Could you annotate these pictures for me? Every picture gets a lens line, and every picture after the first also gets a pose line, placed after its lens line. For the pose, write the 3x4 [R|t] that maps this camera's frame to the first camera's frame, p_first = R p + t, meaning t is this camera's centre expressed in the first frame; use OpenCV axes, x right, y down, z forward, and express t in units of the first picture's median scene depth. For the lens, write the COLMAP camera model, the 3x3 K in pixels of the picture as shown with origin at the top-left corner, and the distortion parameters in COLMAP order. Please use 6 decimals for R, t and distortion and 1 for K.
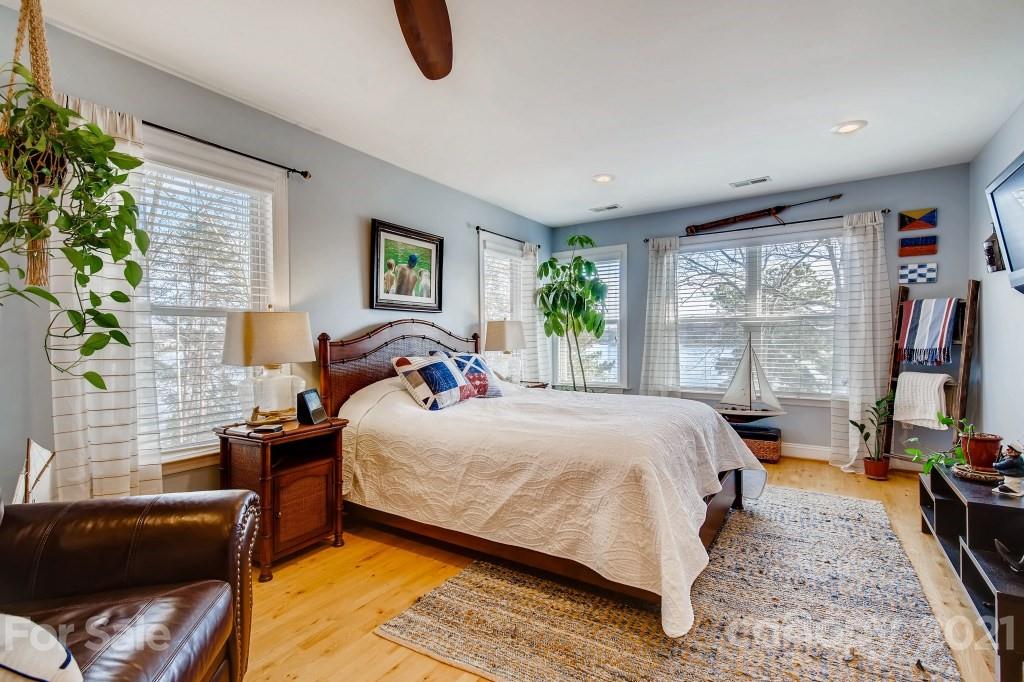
lens RADIAL K [[468.0, 0, 511.4], [0, 468.0, 338.1], [0, 0, 1]] dist [0.025073, -0.000354]
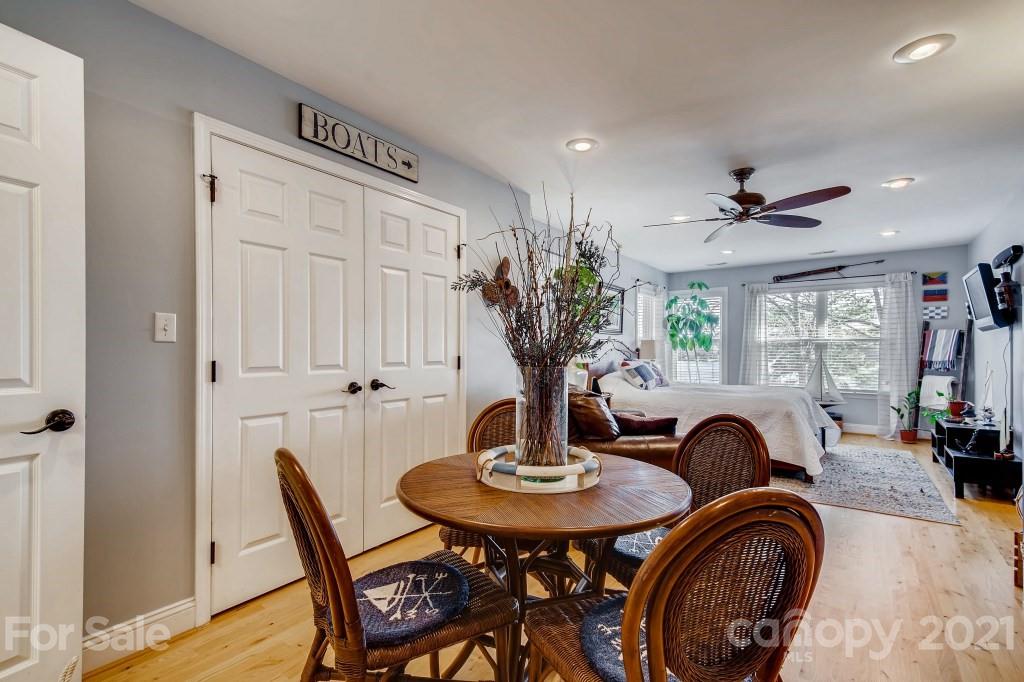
lens RADIAL K [[468.0, 0, 514.4], [0, 468.0, 341.0], [0, 0, 1]] dist [0.025073, -0.000354]
pose [[0.998761, 0.009776, -0.048792, -0.452962], [-0.010852, 0.999703, -0.021828, 0.006511], [0.048564, 0.022331, 0.998570, -0.632684]]
